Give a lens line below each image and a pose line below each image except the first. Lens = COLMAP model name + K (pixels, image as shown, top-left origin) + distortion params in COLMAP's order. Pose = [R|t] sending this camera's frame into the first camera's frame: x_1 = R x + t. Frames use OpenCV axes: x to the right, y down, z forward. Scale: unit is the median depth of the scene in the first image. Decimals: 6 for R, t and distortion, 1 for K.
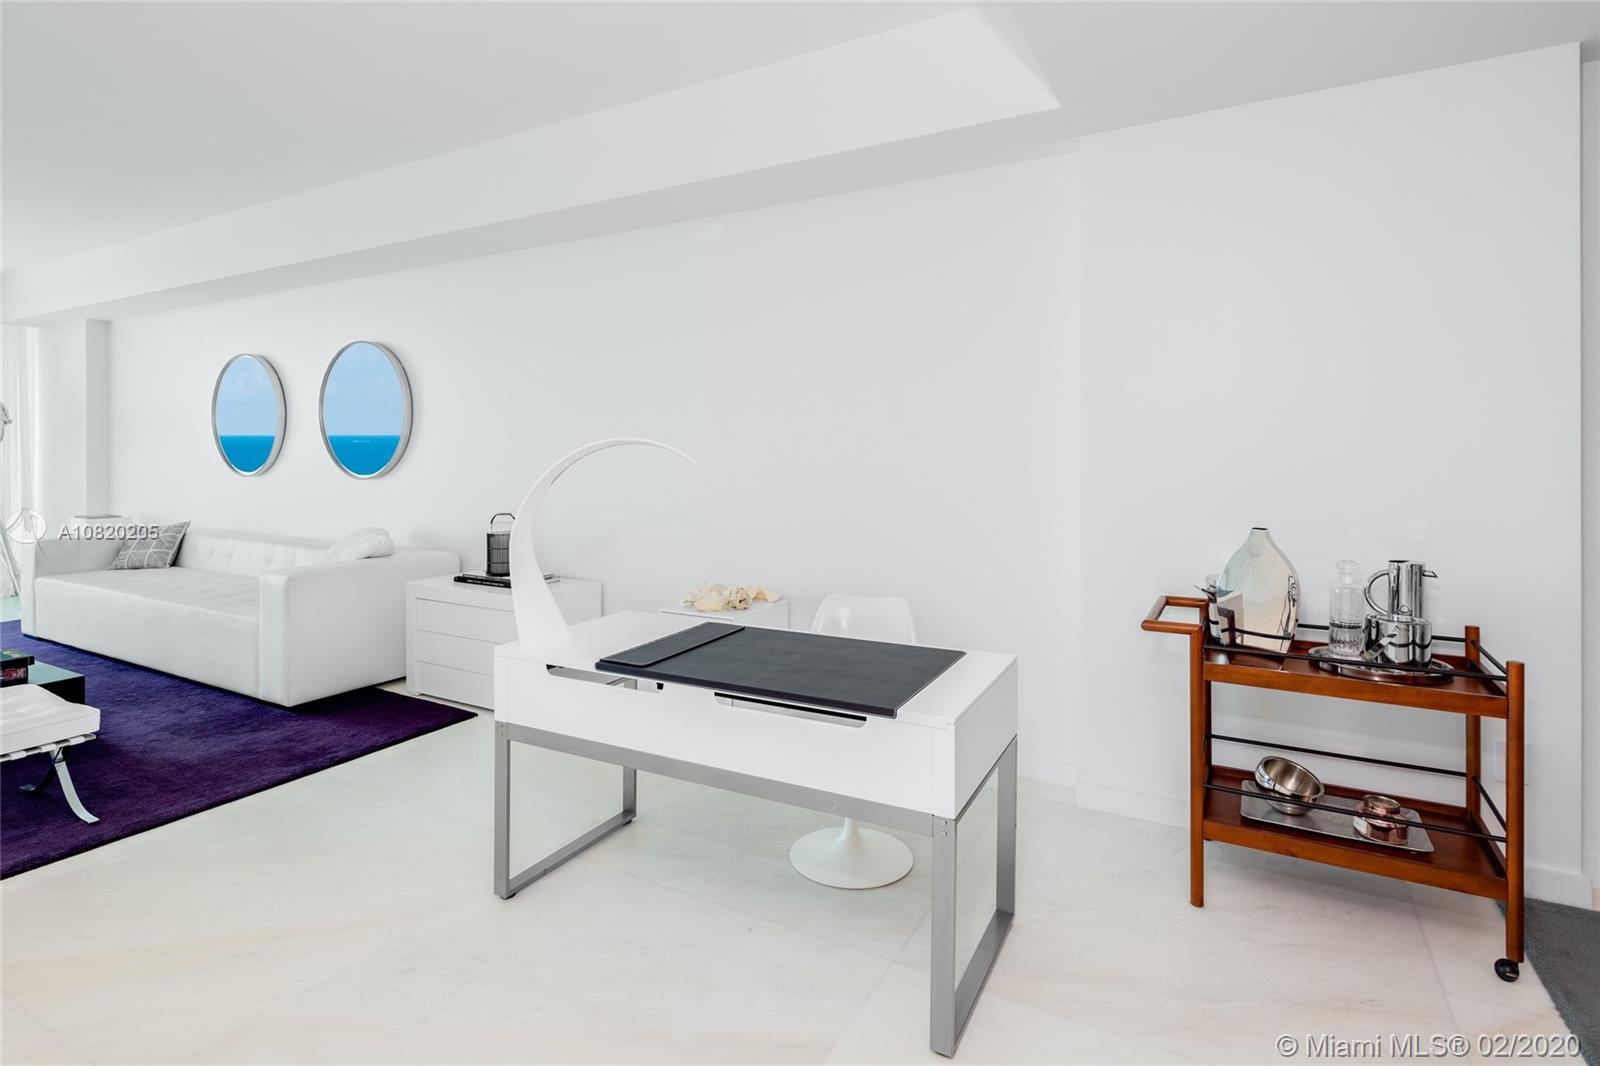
lens RADIAL K [[805.5, 0, 776.0], [0, 805.5, 460.4], [0, 0, 1]] dist [-0.000531, -0.002983]
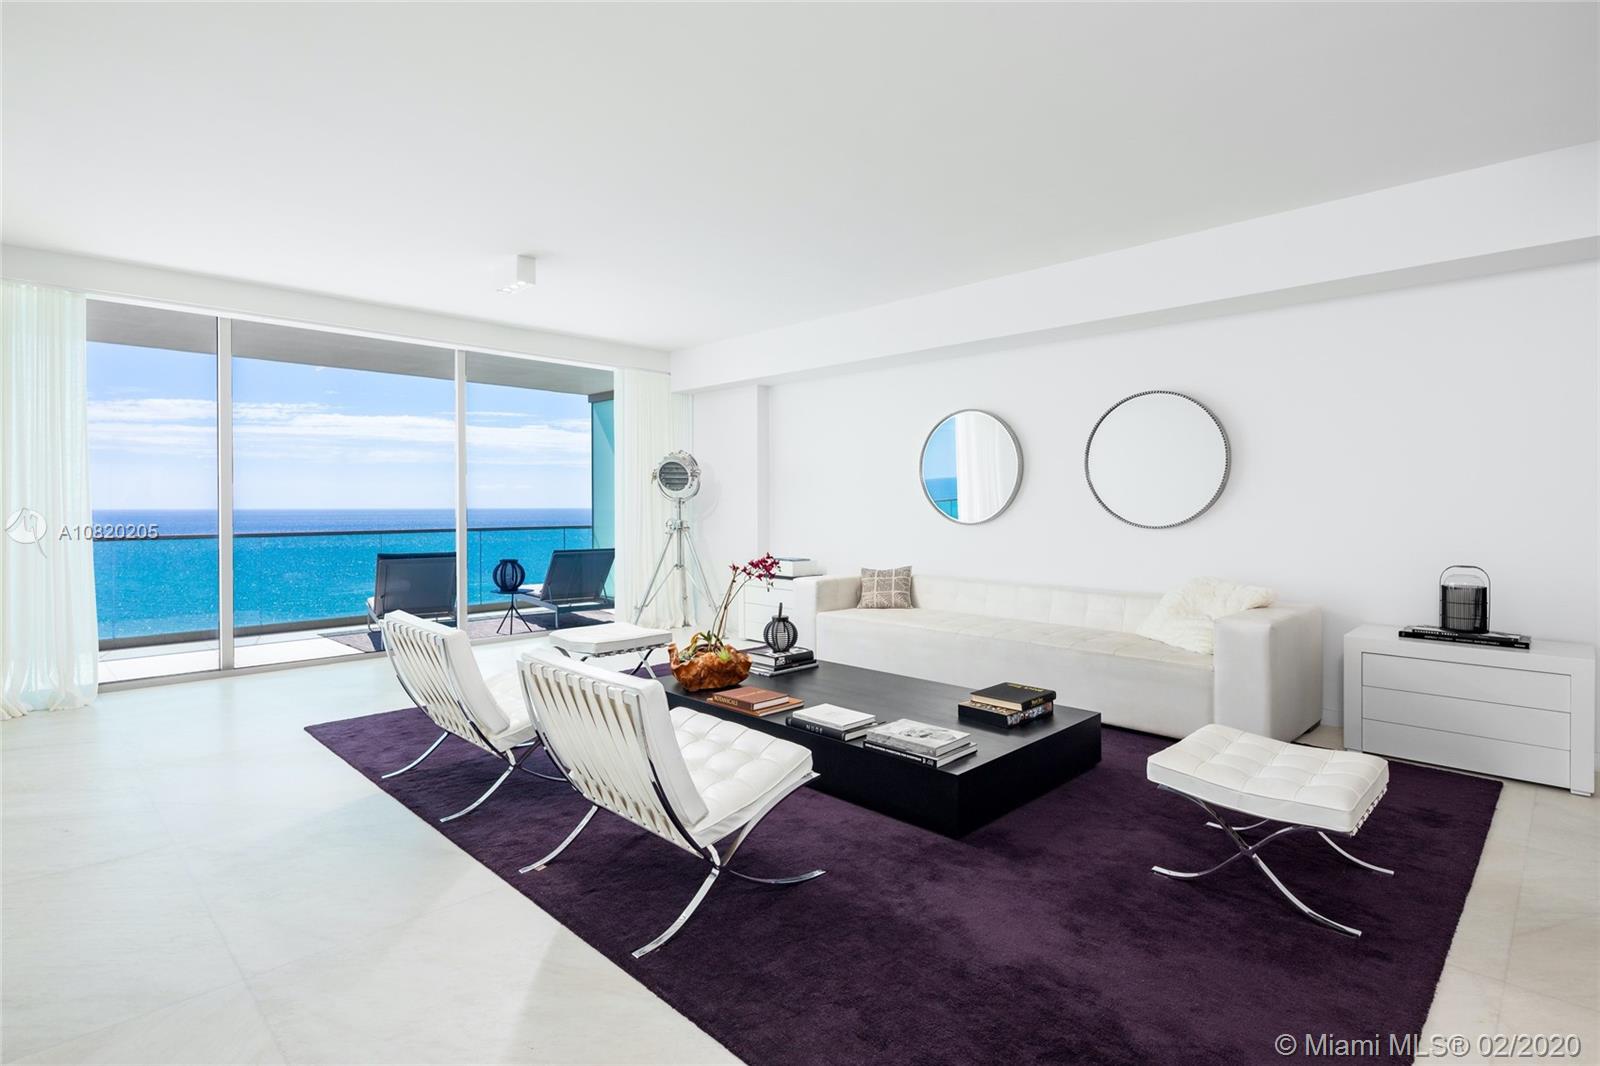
lens RADIAL K [[775.3, 0, 805.4], [0, 775.3, 501.4], [0, 0, 1]] dist [0.000050, -0.000968]
pose [[0.965886, 0.000888, -0.258968, -0.802973], [-0.006052, 0.999798, -0.019144, 0.014330], [0.258899, 0.020058, 0.965696, -0.056017]]
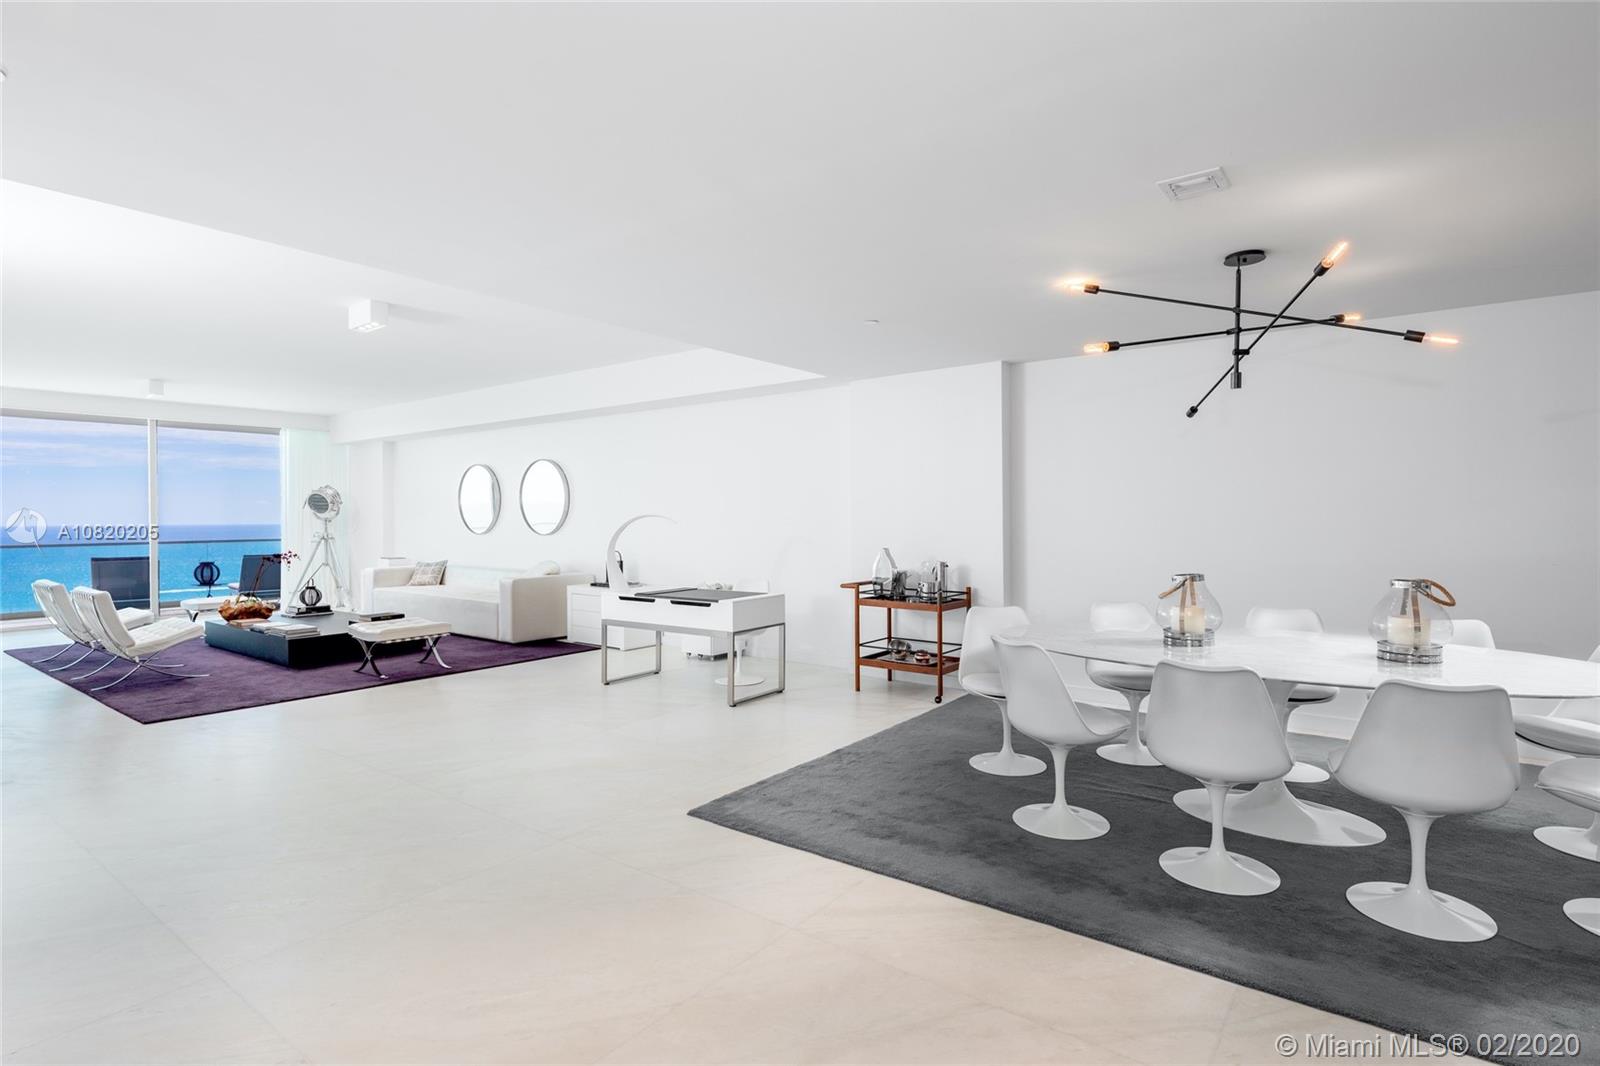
lens RADIAL K [[775.3, 0, 805.4], [0, 775.3, 501.4], [0, 0, 1]] dist [0.000050, -0.000968]
pose [[0.992521, -0.006258, -0.121916, 0.341562], [0.002362, 0.999483, -0.032071, 0.006202], [0.122053, 0.031543, 0.992022, -0.792683]]
